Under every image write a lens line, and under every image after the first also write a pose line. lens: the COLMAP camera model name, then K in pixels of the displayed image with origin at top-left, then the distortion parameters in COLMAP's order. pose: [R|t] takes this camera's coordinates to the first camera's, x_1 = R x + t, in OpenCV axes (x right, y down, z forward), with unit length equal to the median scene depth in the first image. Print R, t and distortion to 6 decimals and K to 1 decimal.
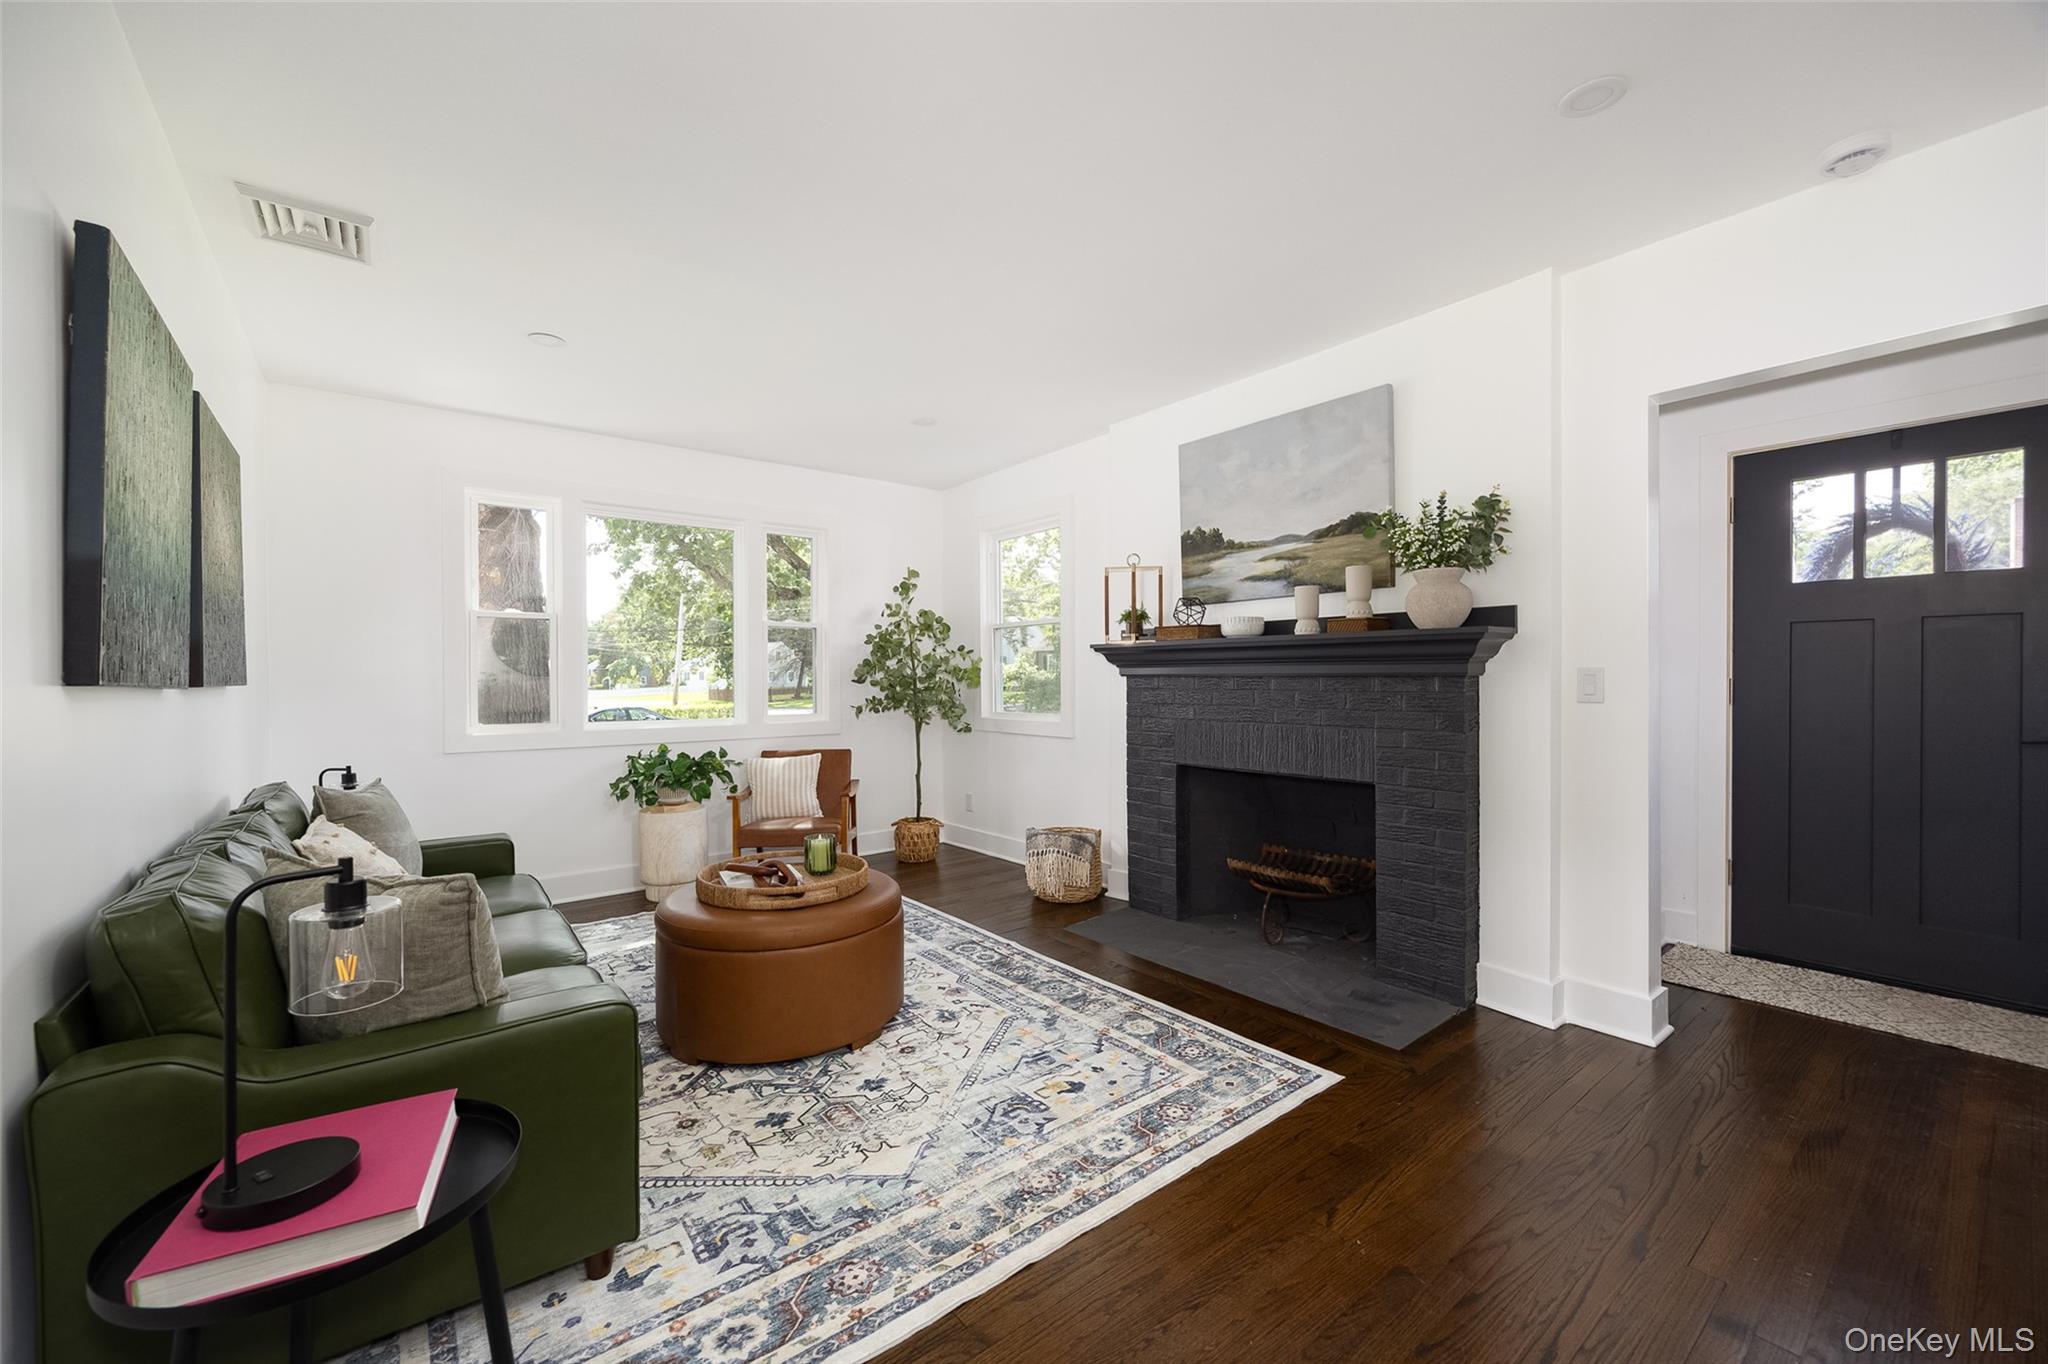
lens RADIAL K [[787.8, 0, 1031.3], [0, 787.8, 684.9], [0, 0, 1]] dist [-0.001289, -0.000153]
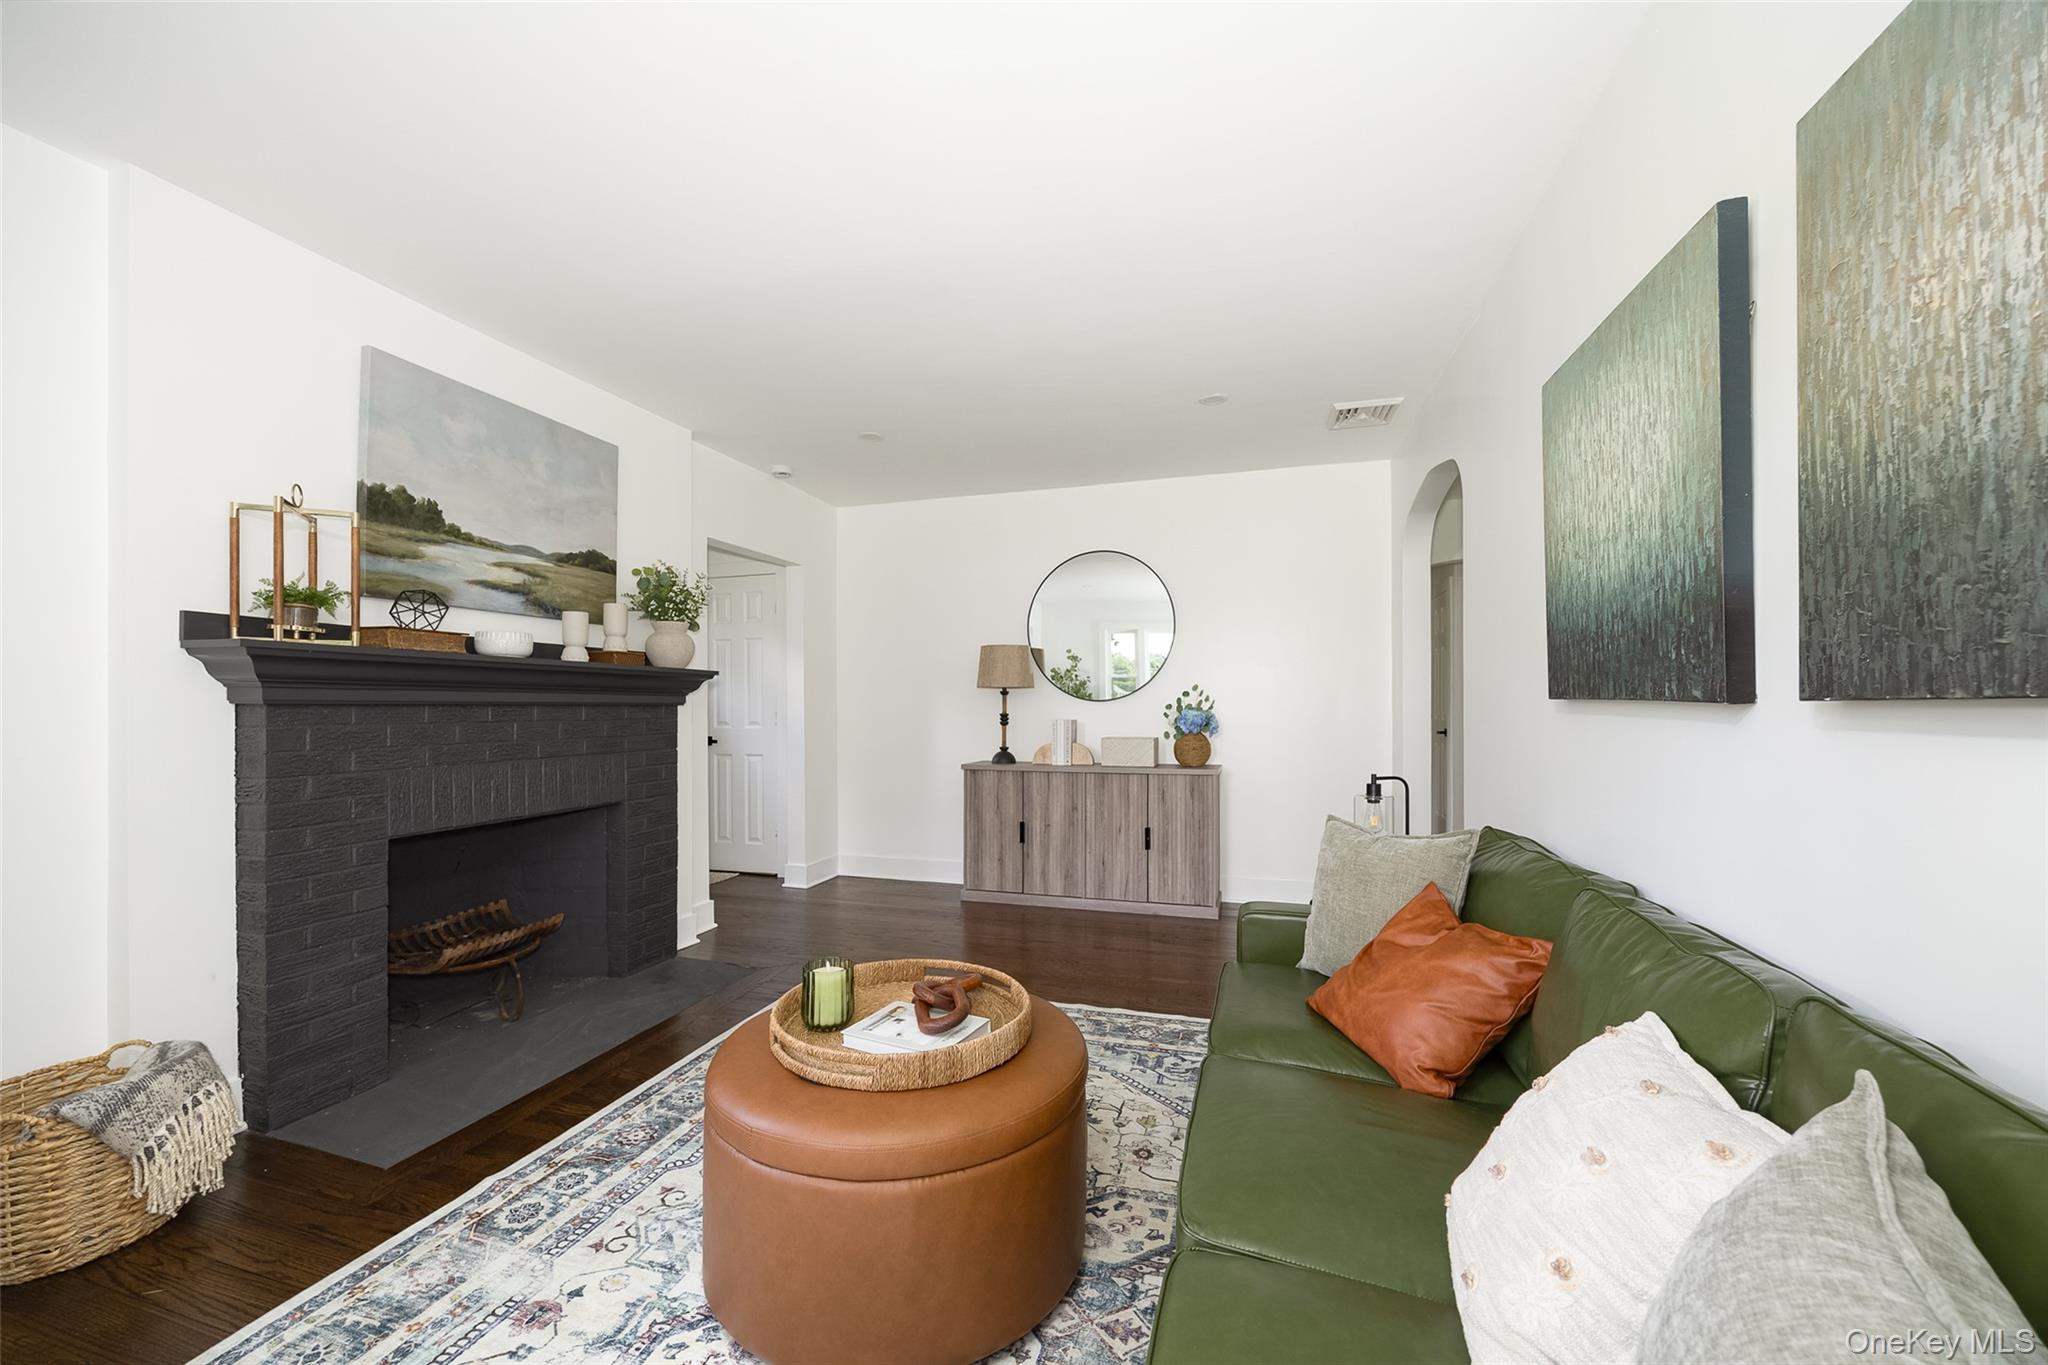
lens RADIAL K [[787.8, 0, 1031.3], [0, 787.8, 685.4], [0, 0, 1]] dist [-0.001289, -0.000153]
pose [[-0.568915, 0.029748, 0.821858, -0.760178], [0.014846, 0.999554, -0.025903, -0.000986], [-0.822262, -0.002535, -0.569103, 1.077927]]
